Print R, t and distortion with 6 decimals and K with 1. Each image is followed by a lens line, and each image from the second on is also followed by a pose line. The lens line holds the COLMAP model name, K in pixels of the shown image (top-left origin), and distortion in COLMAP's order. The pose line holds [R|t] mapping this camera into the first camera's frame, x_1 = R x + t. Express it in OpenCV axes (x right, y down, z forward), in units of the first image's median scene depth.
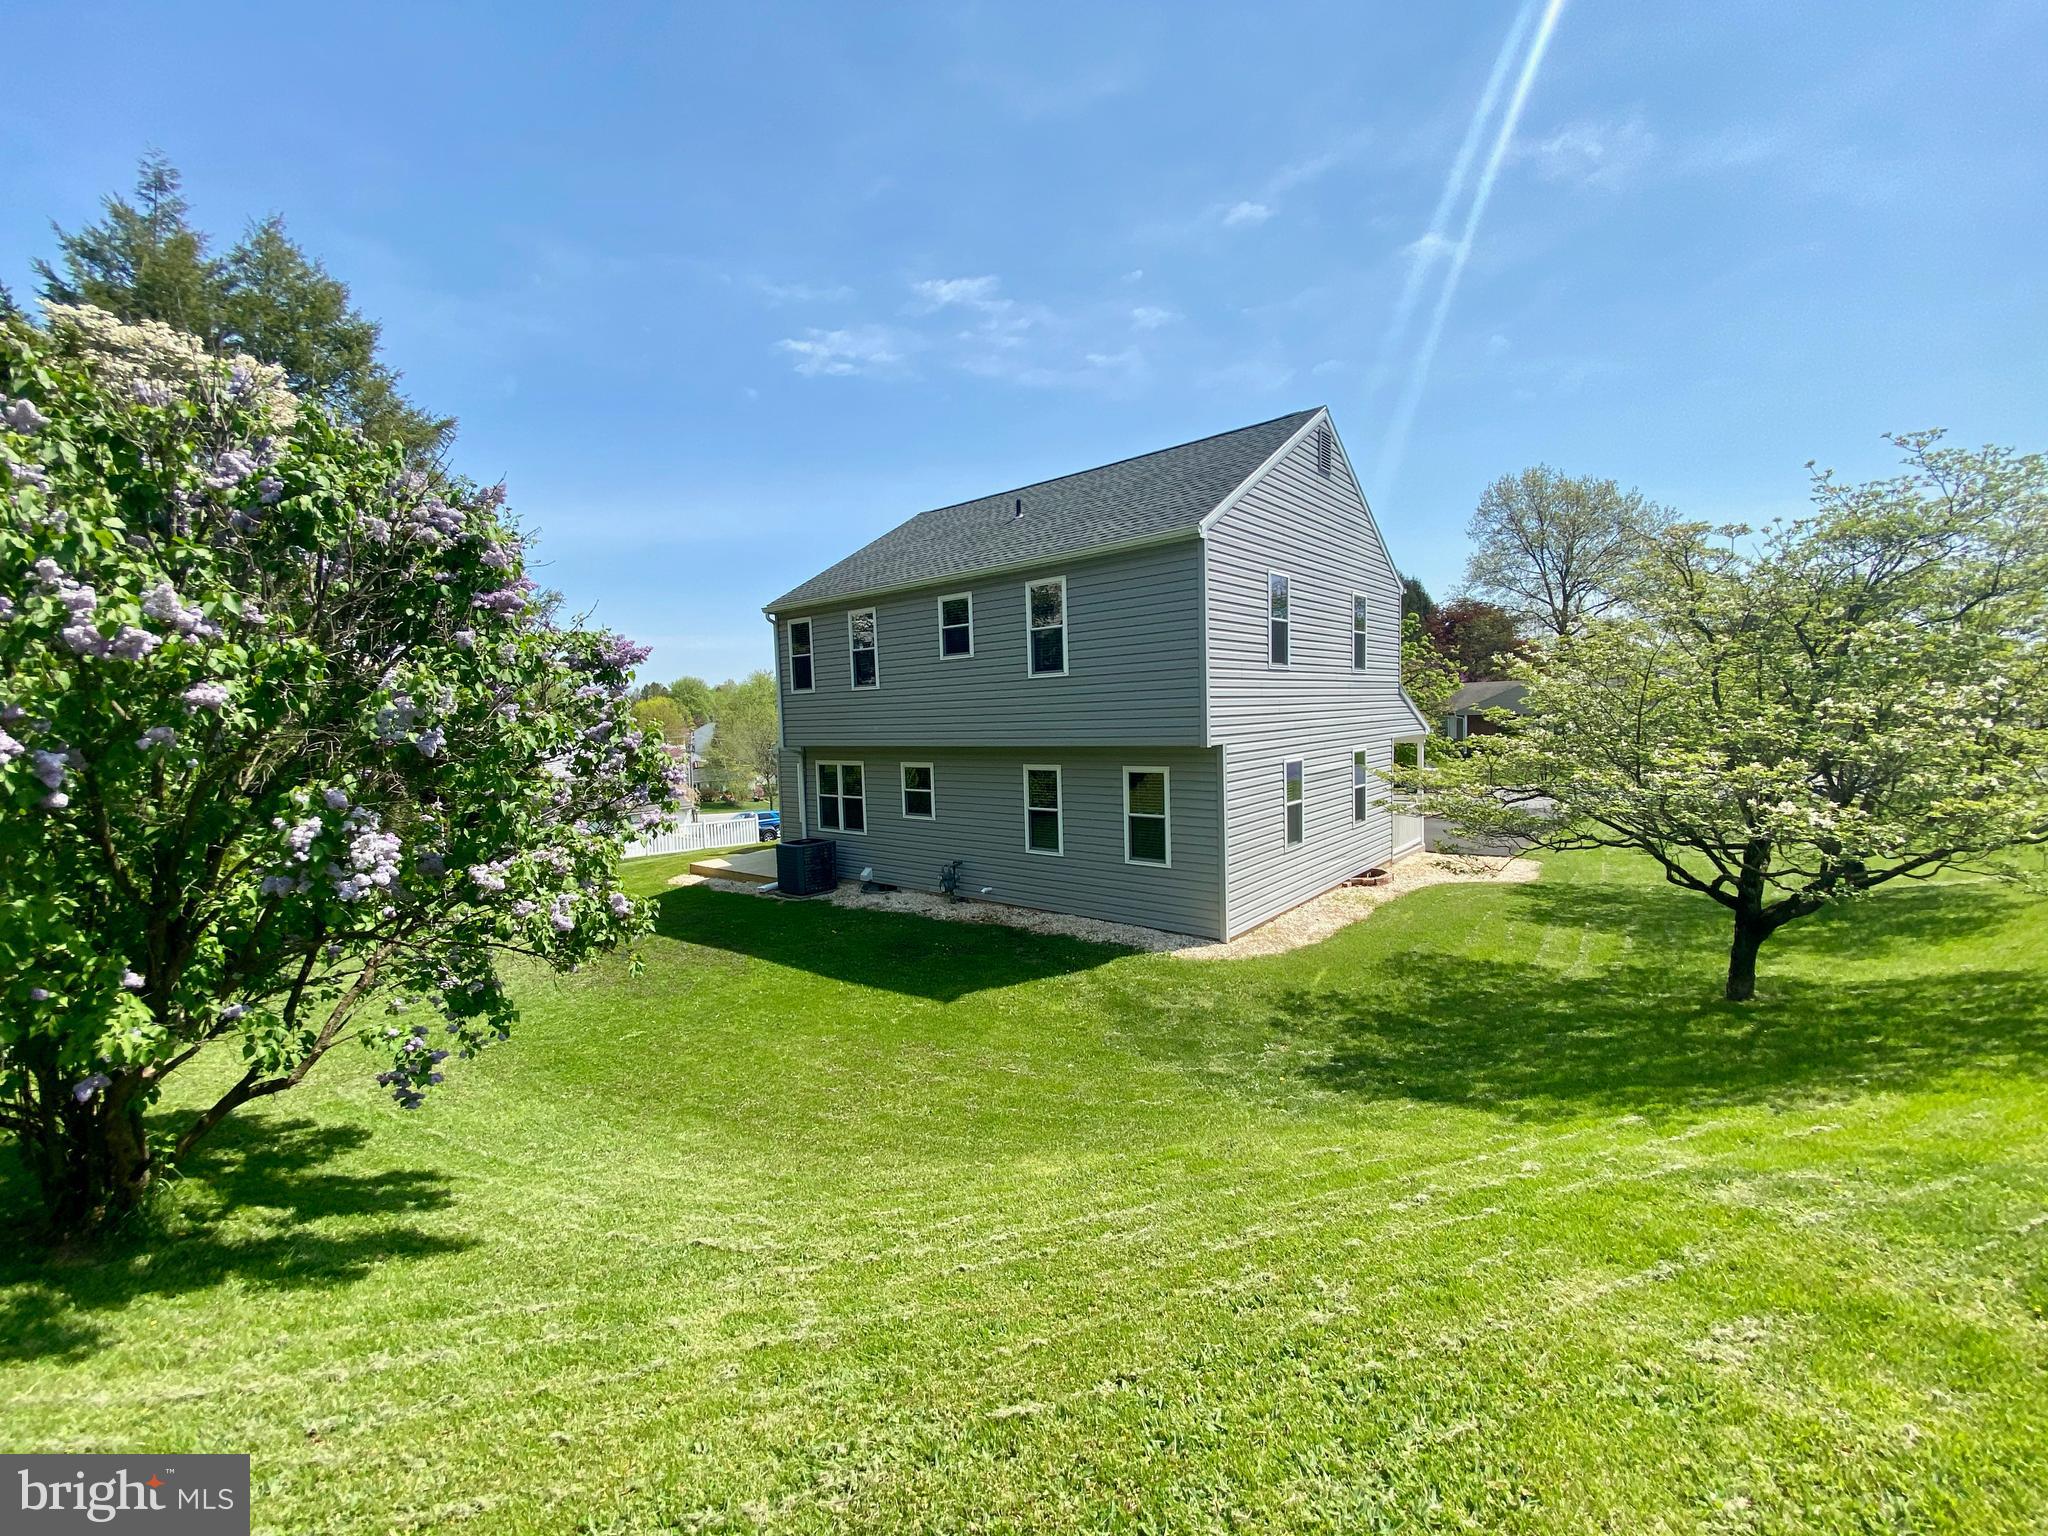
lens RADIAL K [[829.6, 0, 1028.9], [0, 829.6, 771.4], [0, 0, 1]] dist [0.025421, -0.023075]
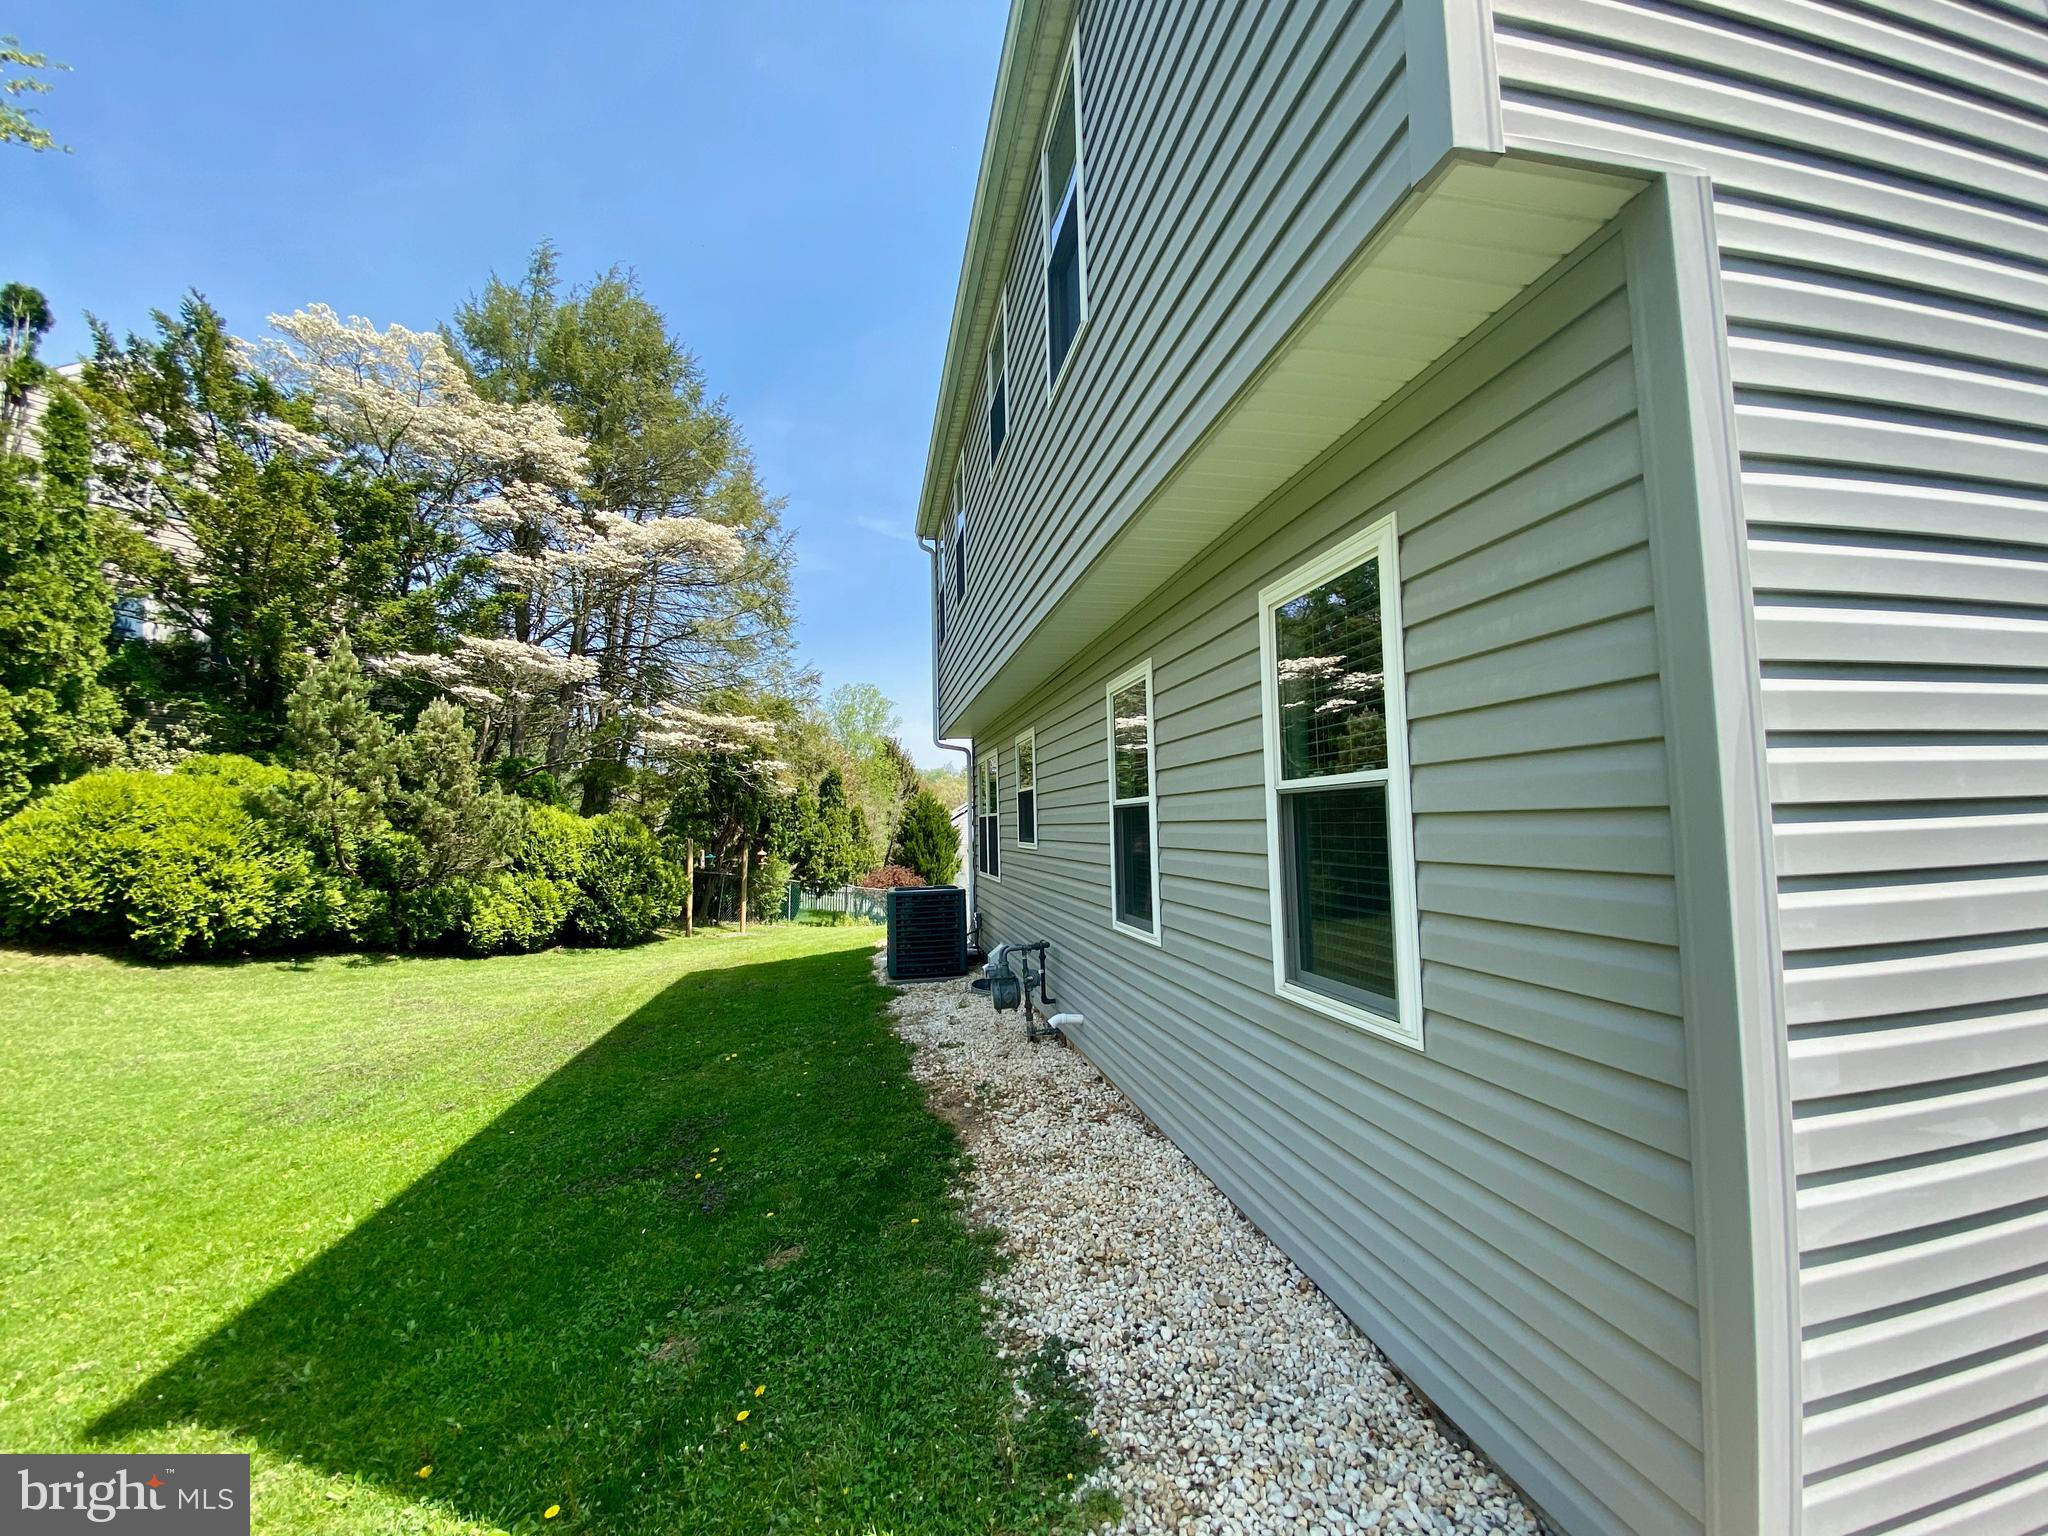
lens RADIAL K [[829.6, 0, 1028.9], [0, 829.6, 771.4], [0, 0, 1]] dist [0.025421, -0.023075]
pose [[0.785231, -0.023313, -0.618764, 0.218270], [-0.047407, 0.994094, -0.097615, 0.076367], [0.617385, 0.105985, 0.779489, 0.791171]]
